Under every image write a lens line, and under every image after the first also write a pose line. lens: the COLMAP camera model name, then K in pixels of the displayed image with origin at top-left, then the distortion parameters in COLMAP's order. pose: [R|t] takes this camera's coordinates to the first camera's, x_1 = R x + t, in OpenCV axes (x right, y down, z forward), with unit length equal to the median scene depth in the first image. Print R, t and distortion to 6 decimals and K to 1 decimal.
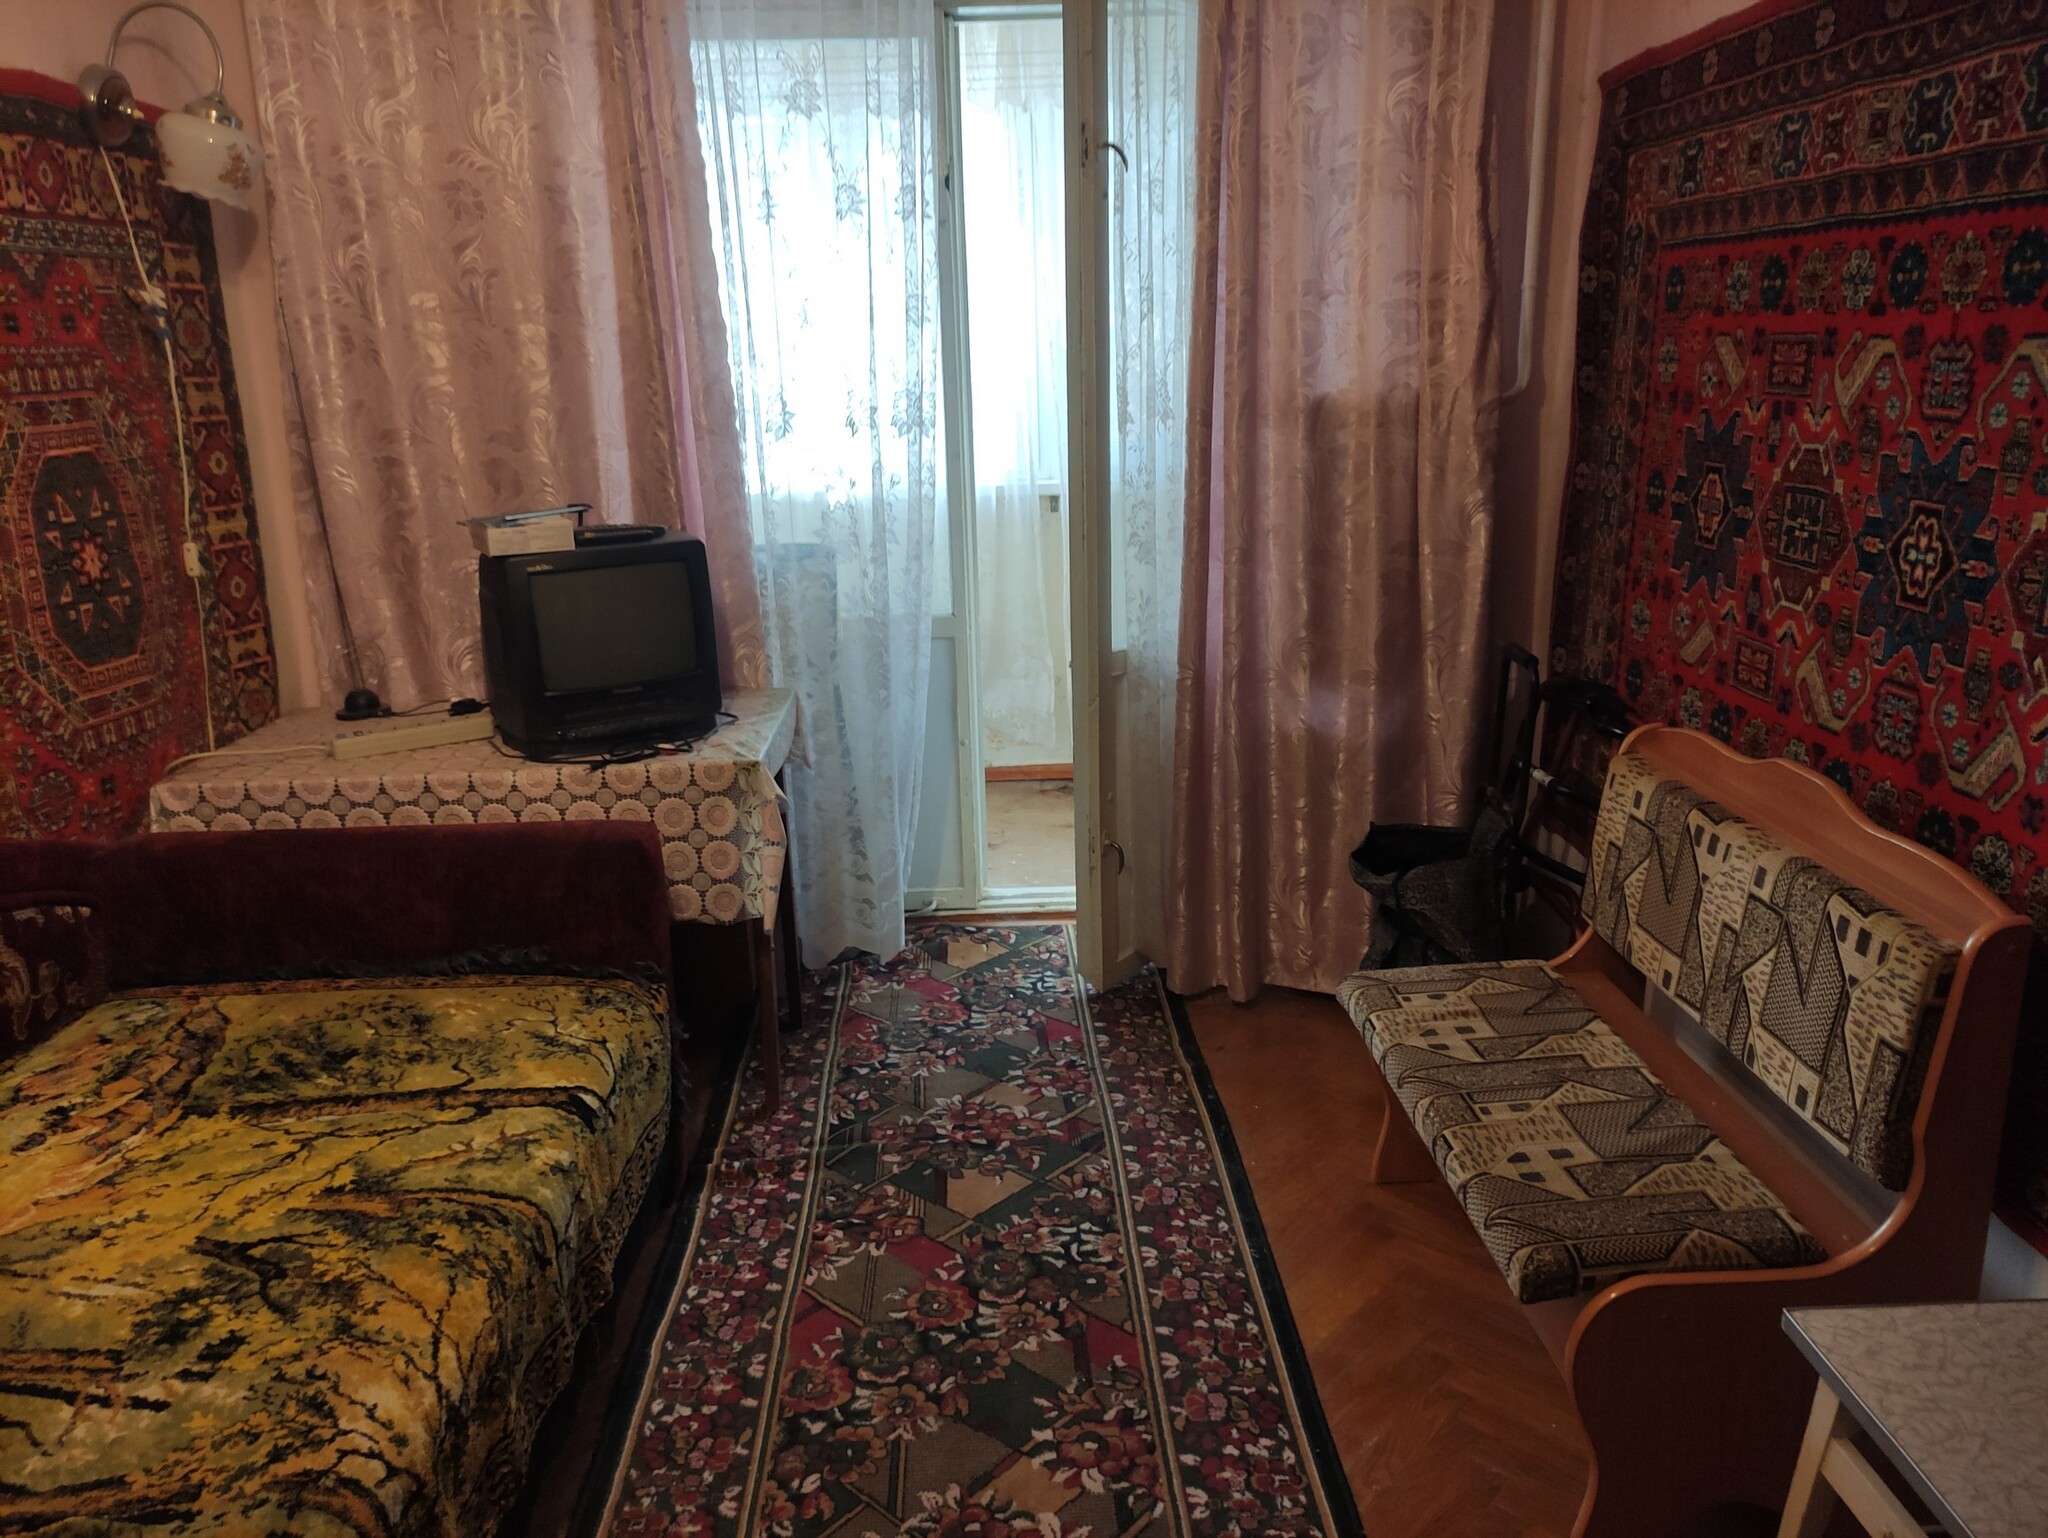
lens RADIAL K [[1523.6, 0, 1020.3], [0, 1523.6, 761.7], [0, 0, 1]] dist [0.049130, -0.029587]
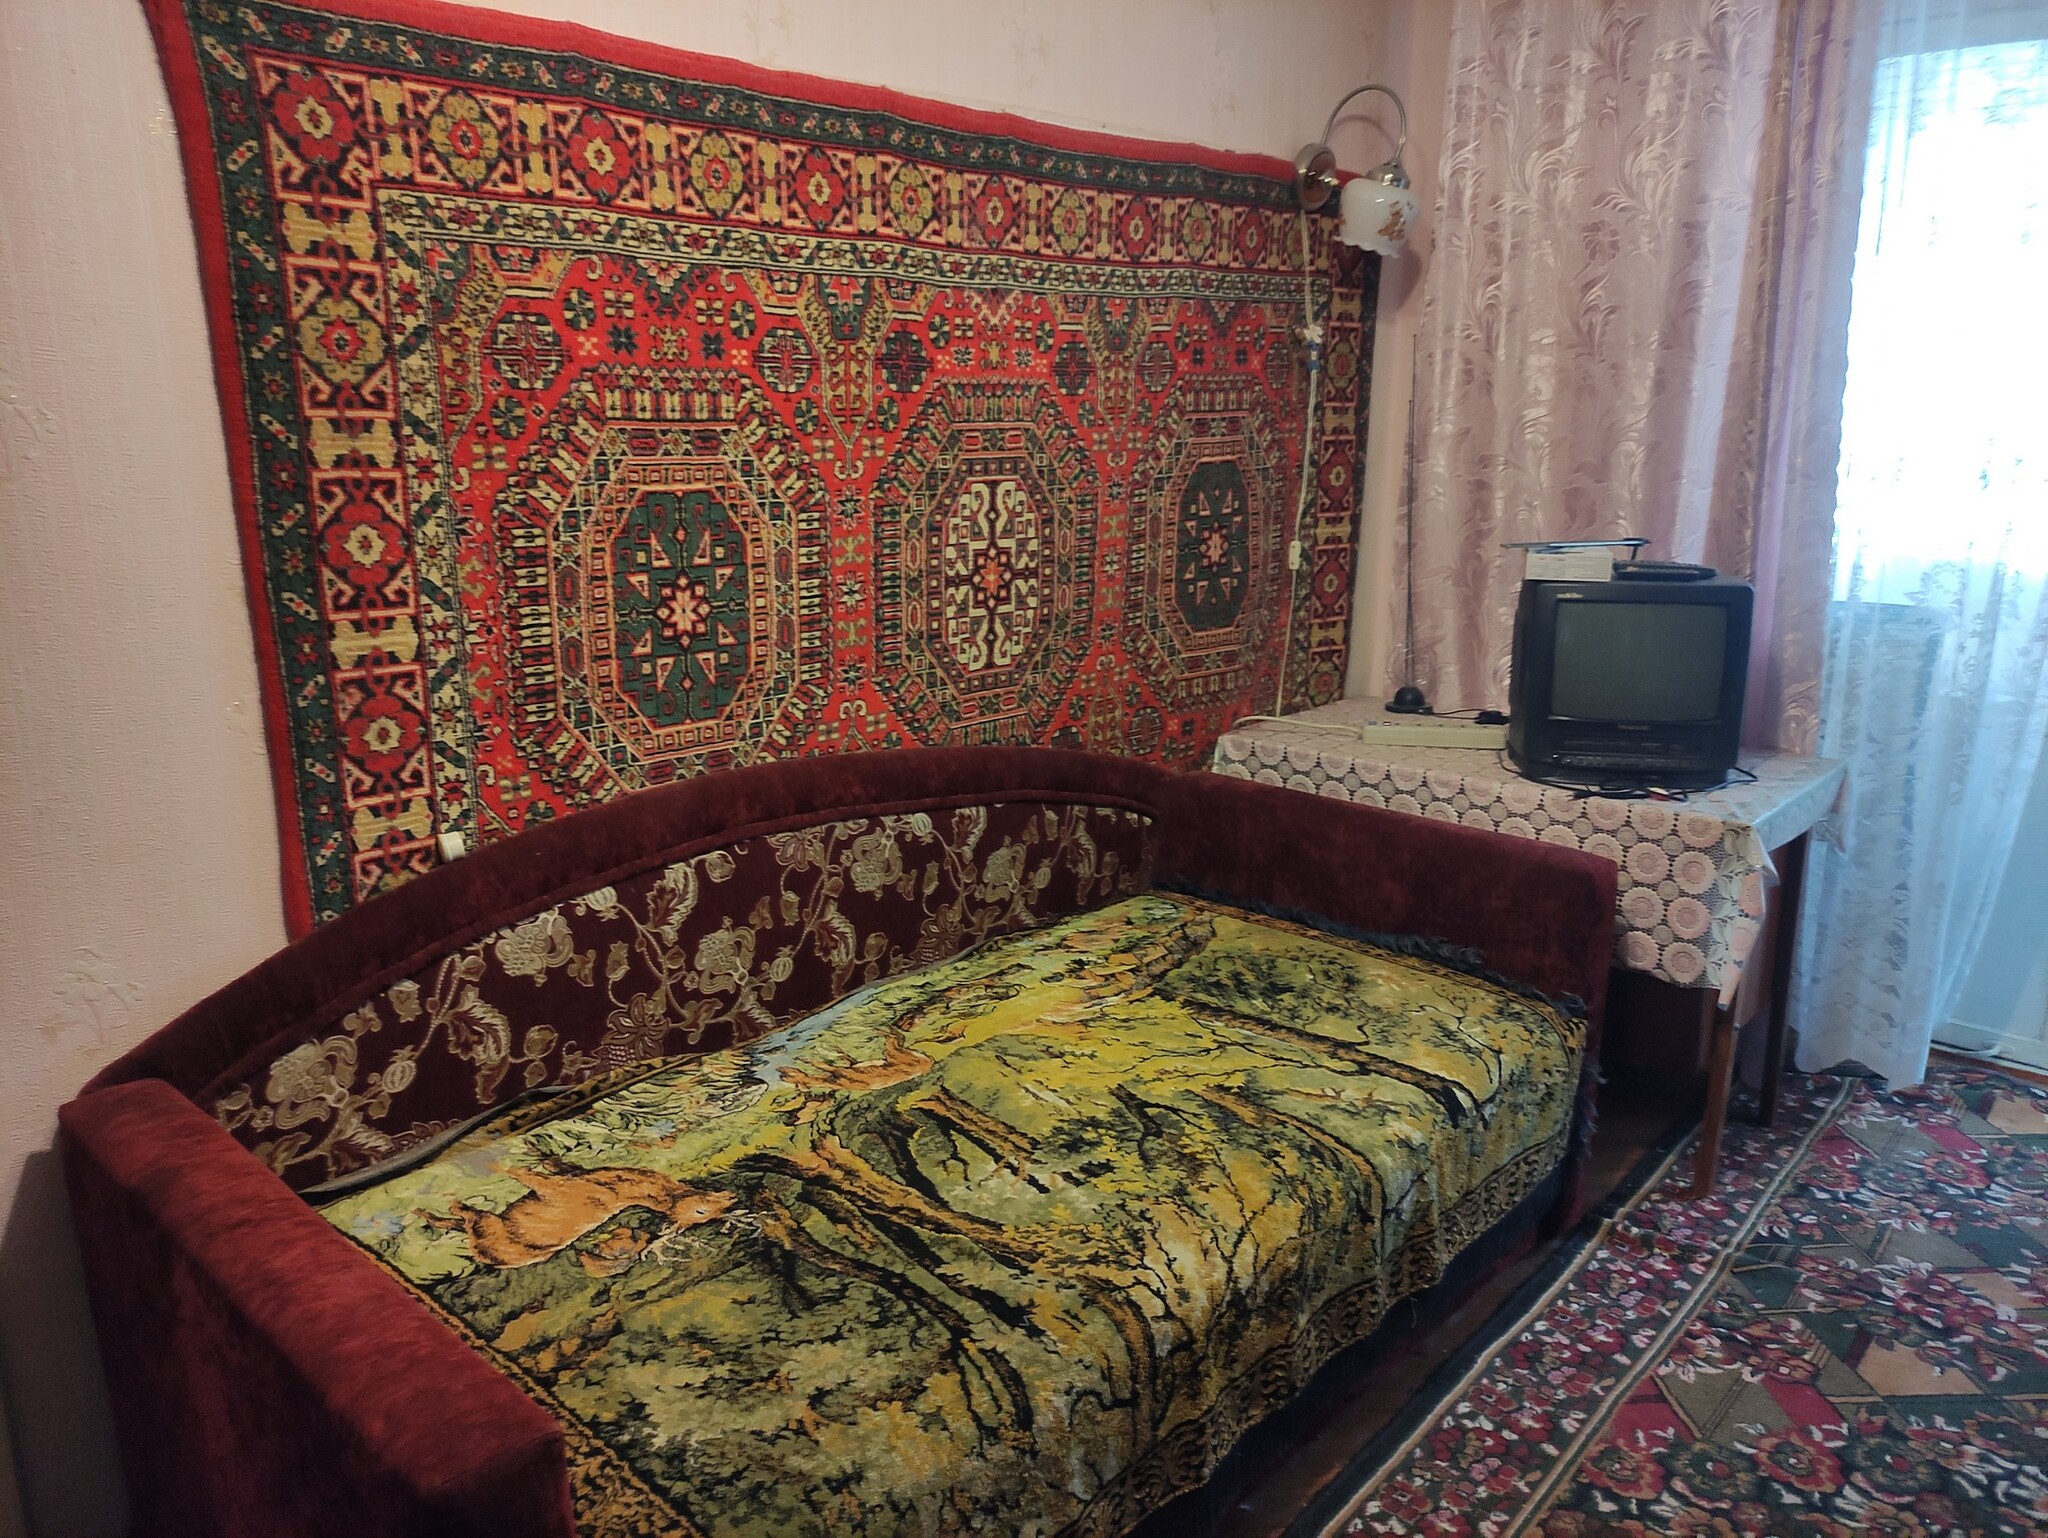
lens RADIAL K [[1523.6, 0, 1032.1], [0, 1523.6, 767.4], [0, 0, 1]] dist [0.049130, -0.029587]
pose [[0.731101, 0.195615, -0.653625, 0.119997], [-0.204508, 0.976798, 0.063585, -0.005452], [0.650897, 0.087185, 0.754143, -0.002325]]
